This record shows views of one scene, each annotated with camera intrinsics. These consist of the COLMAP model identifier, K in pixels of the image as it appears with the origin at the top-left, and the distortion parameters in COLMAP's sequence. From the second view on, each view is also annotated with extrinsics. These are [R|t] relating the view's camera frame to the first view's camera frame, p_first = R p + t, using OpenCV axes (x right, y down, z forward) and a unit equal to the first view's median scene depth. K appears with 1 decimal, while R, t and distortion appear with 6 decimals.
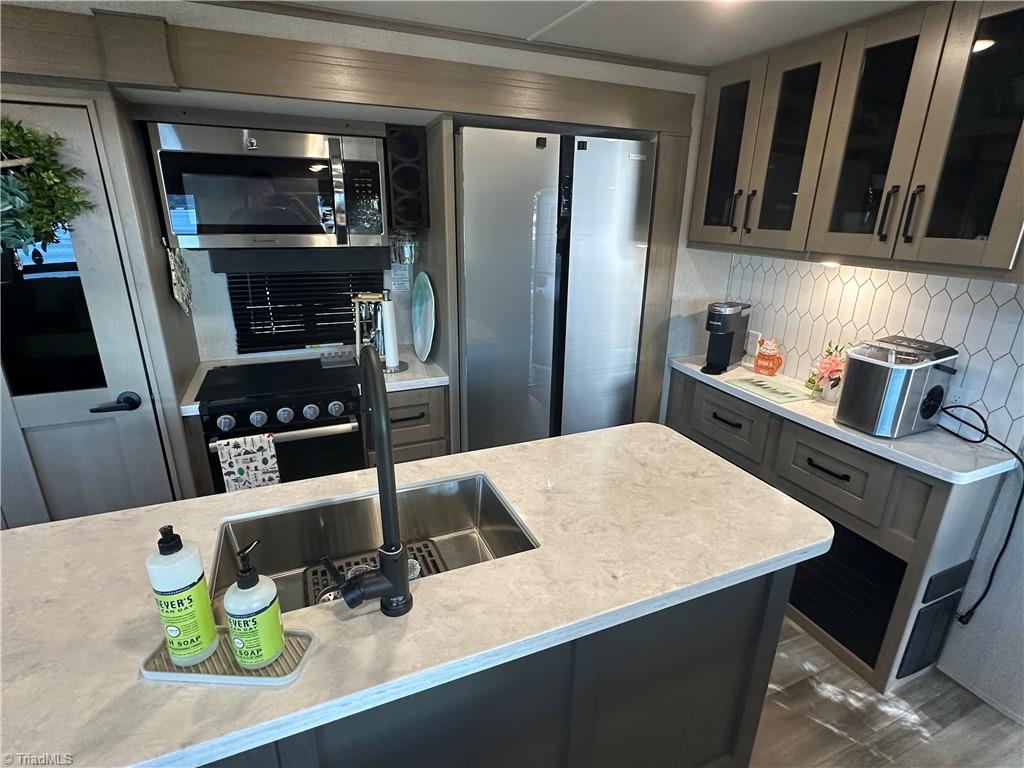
lens RADIAL K [[515.0, 0, 512.0], [0, 515.0, 384.0], [0, 0, 1]] dist [-0.002471, 0.000117]
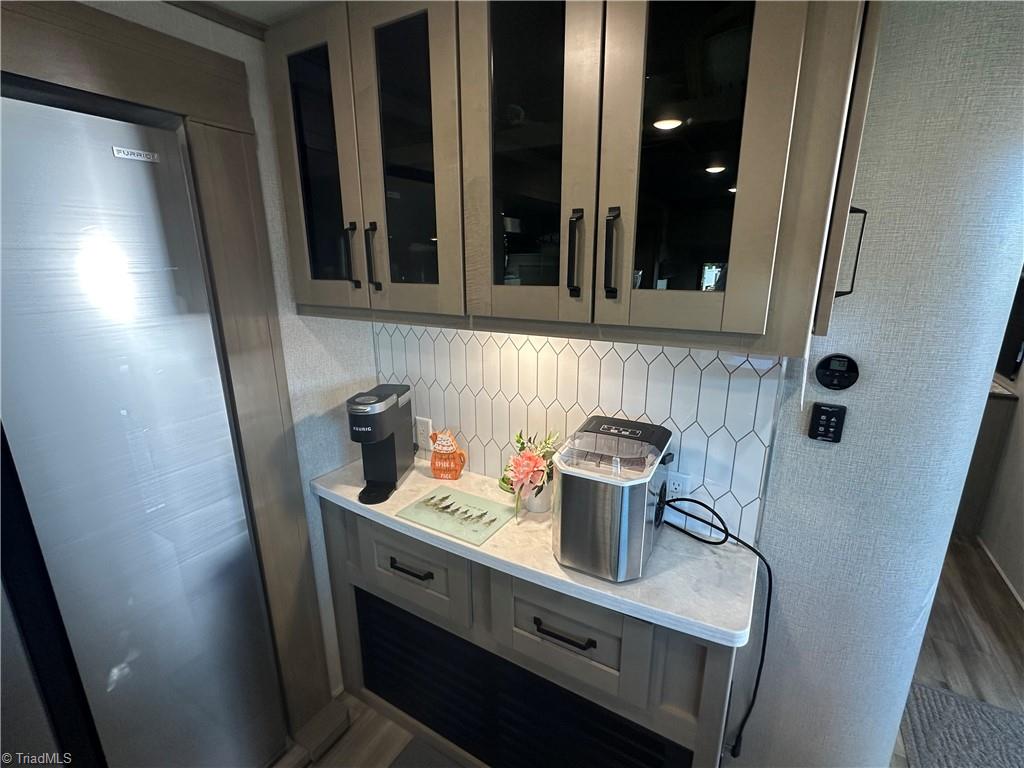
lens RADIAL K [[479.2, 0, 514.8], [0, 479.2, 384.5], [0, 0, 1]] dist [-0.000925, 0.000269]
pose [[0.802440, -0.169653, 0.572108, 0.223322], [0.209200, 0.977867, -0.003449, -0.134568], [-0.558860, 0.122453, 0.820171, 0.414642]]
